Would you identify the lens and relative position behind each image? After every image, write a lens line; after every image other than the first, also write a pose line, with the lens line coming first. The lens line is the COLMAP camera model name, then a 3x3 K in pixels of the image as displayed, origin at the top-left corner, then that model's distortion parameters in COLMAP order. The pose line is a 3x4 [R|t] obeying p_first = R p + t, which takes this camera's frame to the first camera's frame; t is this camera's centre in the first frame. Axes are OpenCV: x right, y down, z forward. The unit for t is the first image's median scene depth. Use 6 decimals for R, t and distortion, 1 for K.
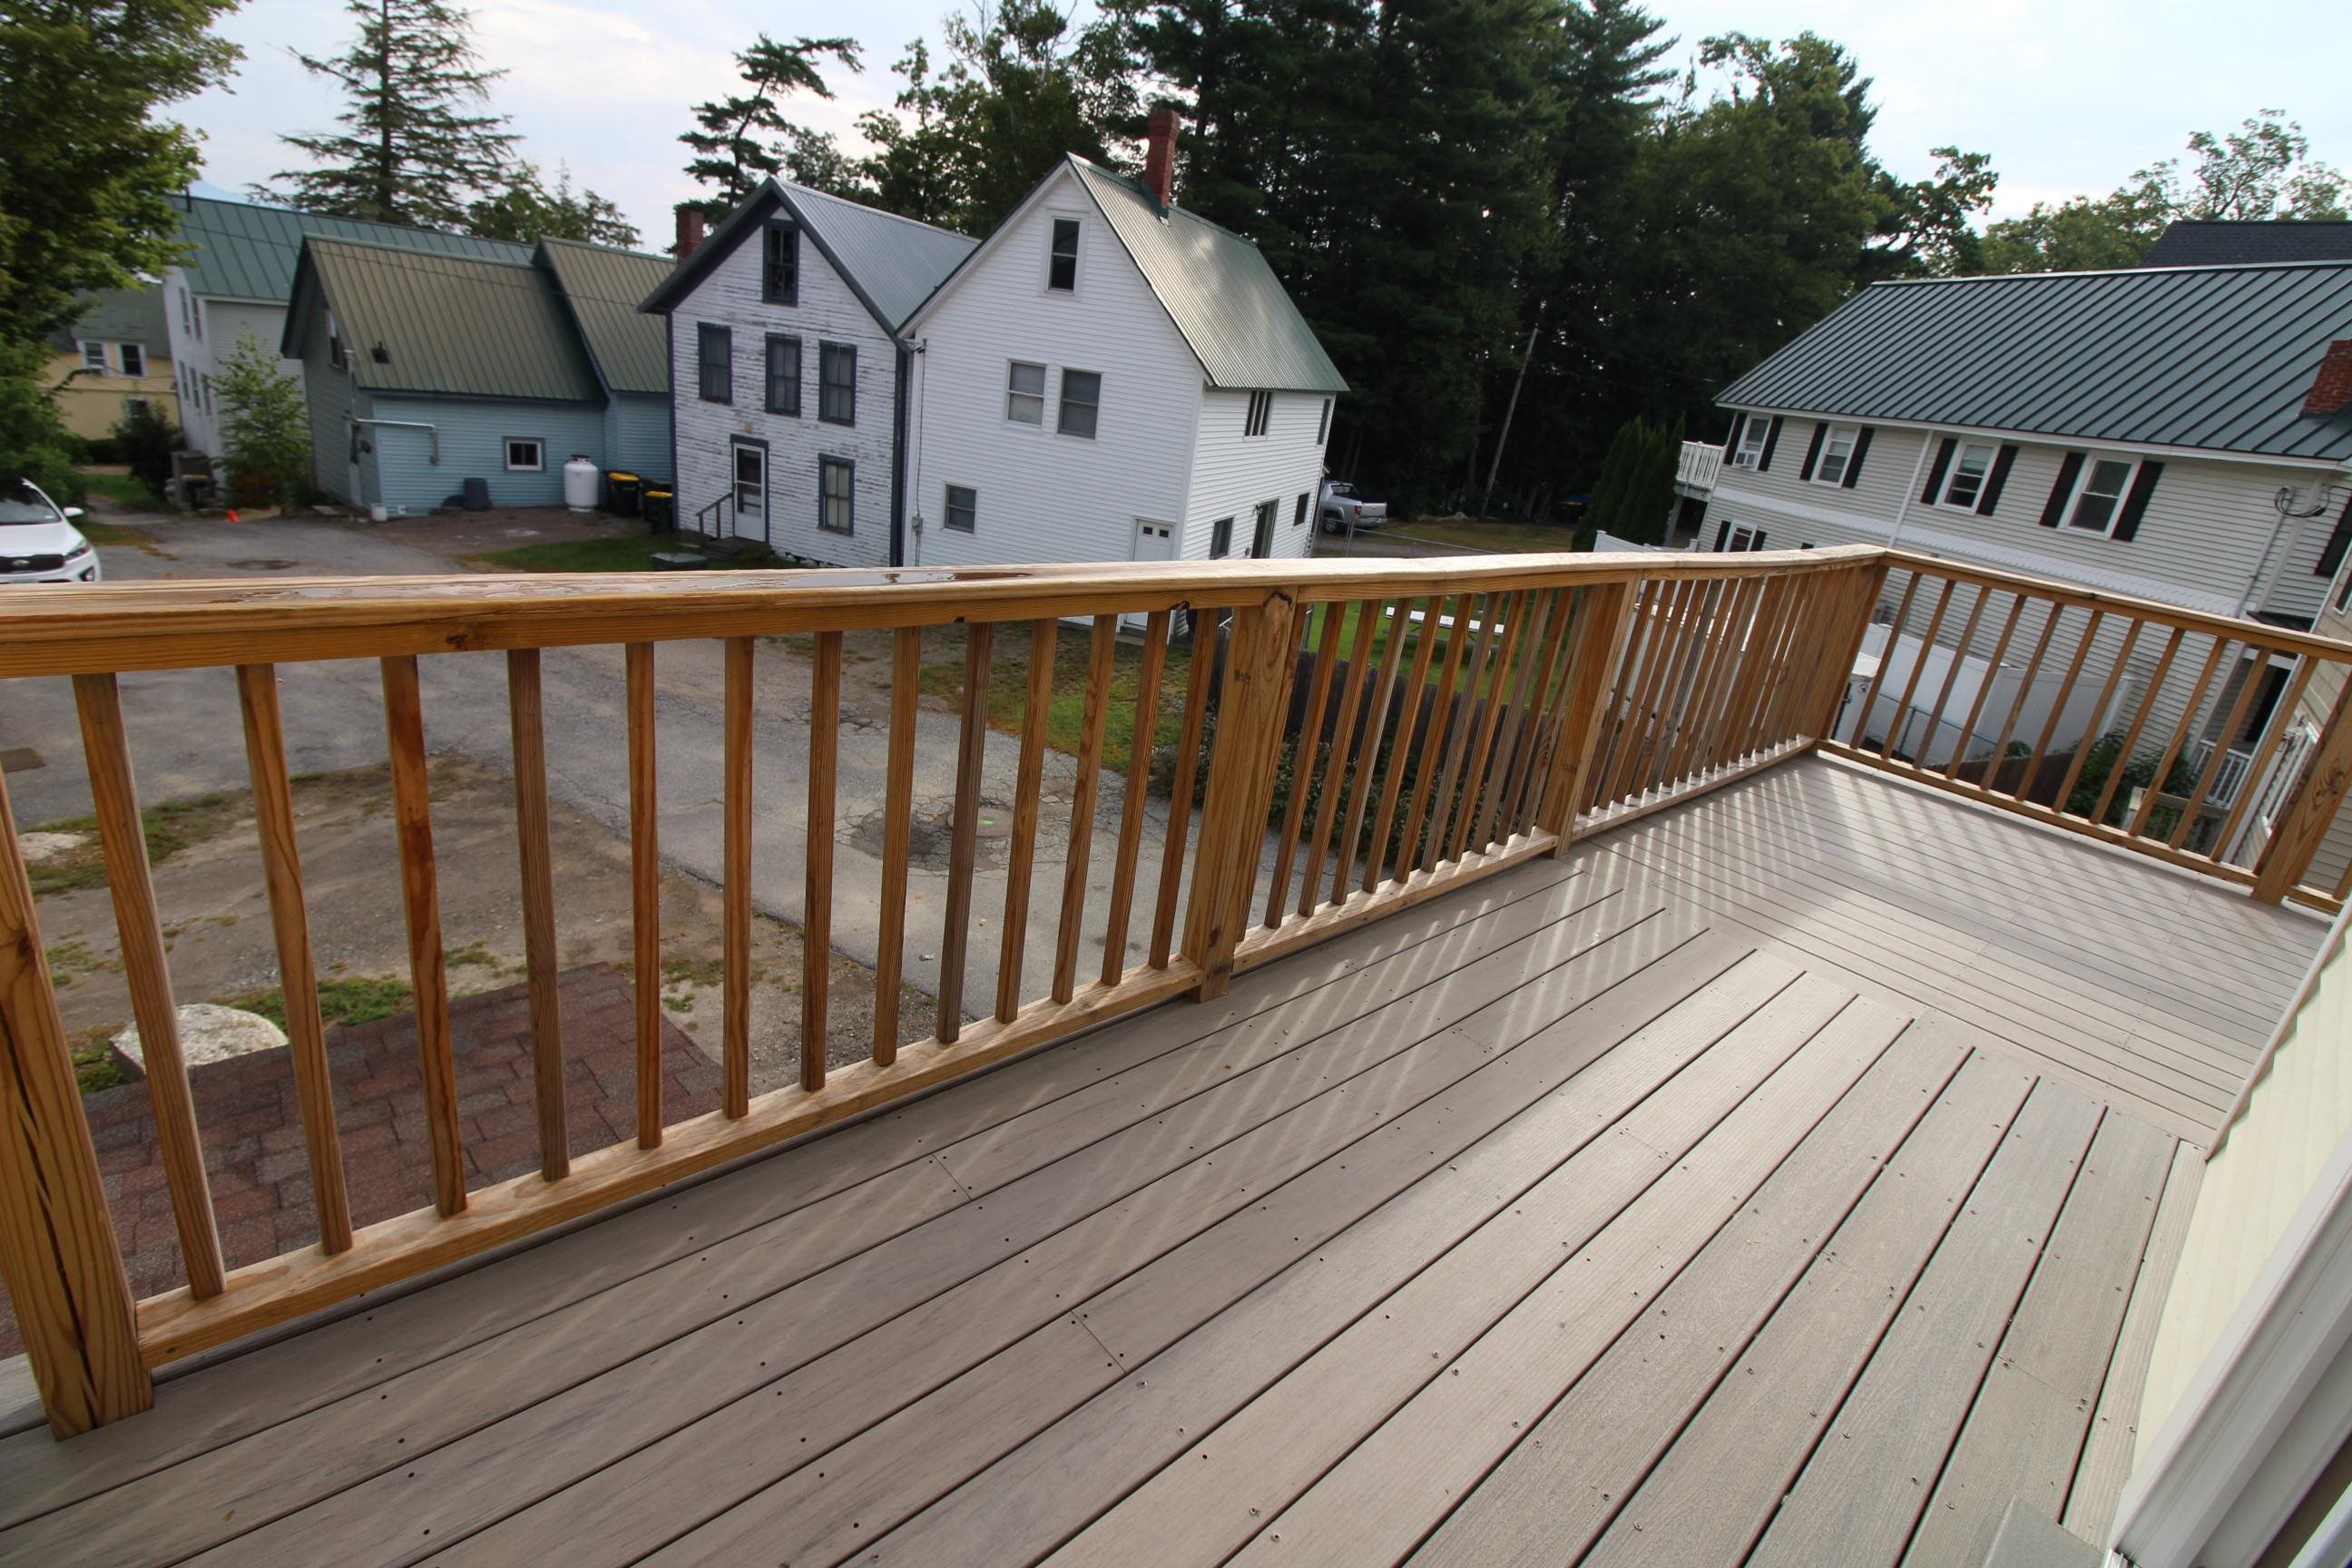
lens RADIAL K [[1094.3, 0, 1172.1], [0, 1094.3, 757.0], [0, 0, 1]] dist [-0.004297, -0.009869]
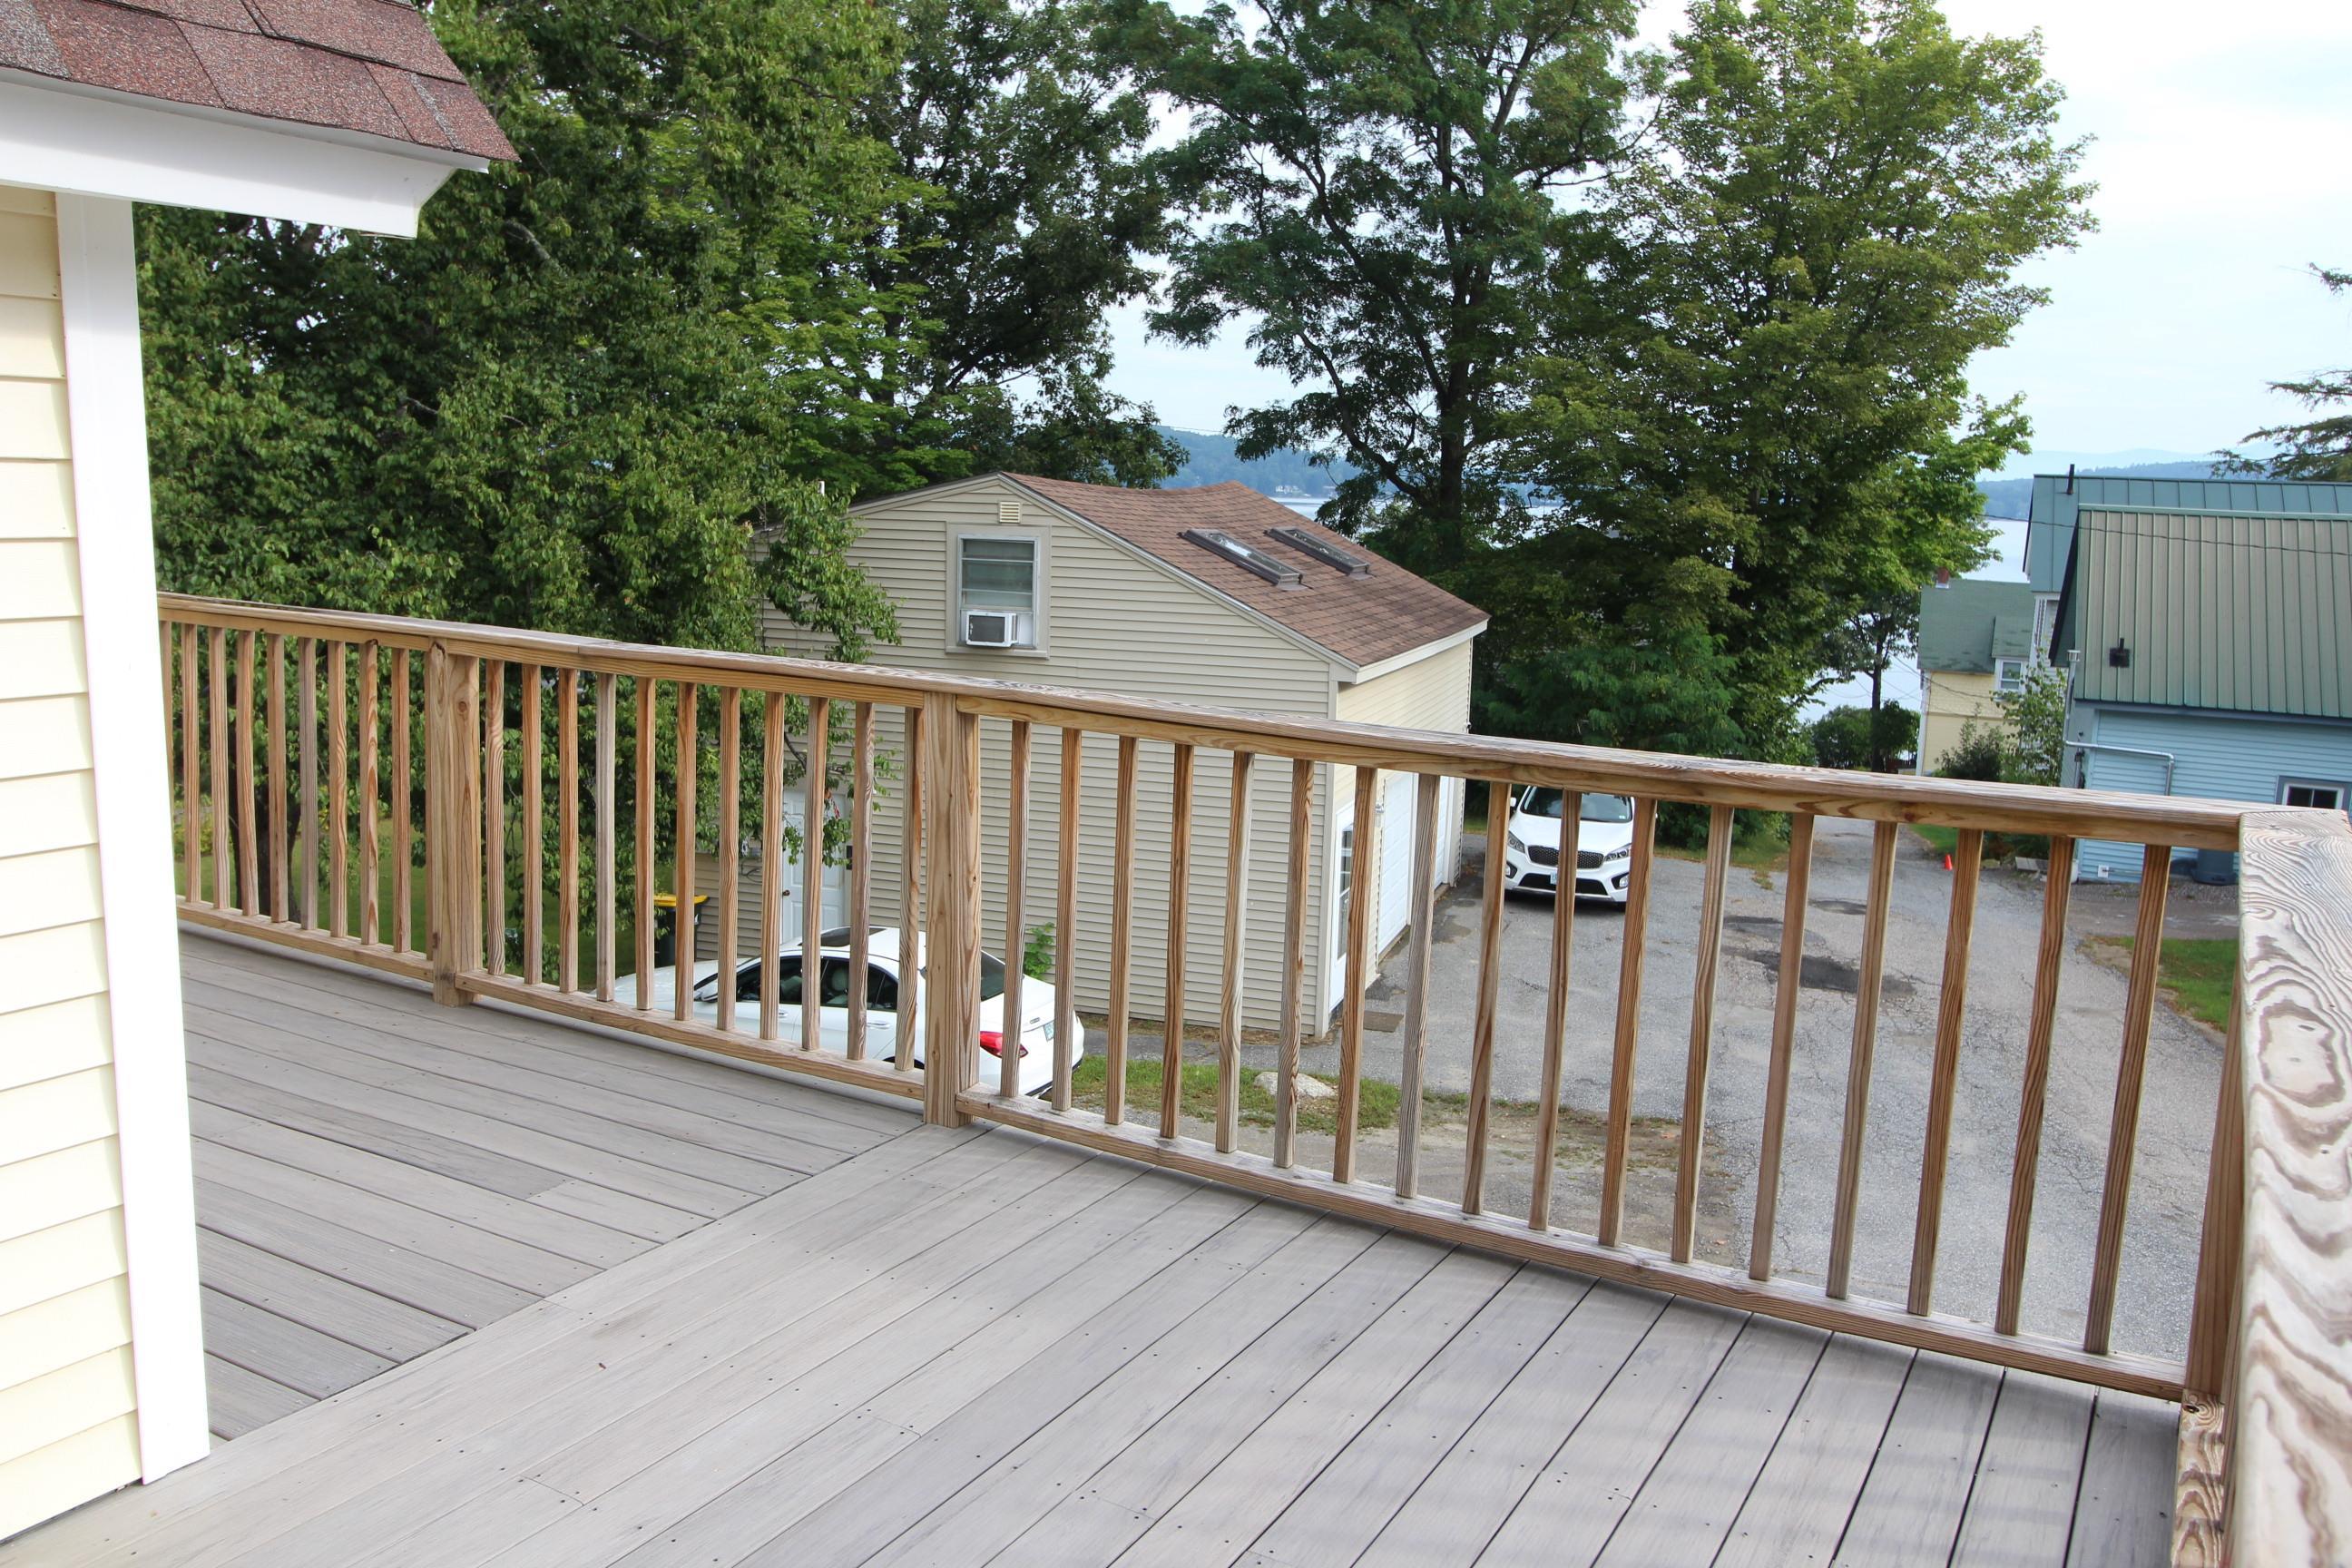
lens RADIAL K [[1826.0, 0, 1176.0], [0, 1826.0, 784.0], [0, 0, 1]] dist [0.006258, 0.003018]
pose [[0.359524, 0.035195, -0.932472, 0.158263], [-0.308332, 0.947641, -0.083113, -0.001821], [0.880723, 0.317392, 0.351552, 0.061445]]
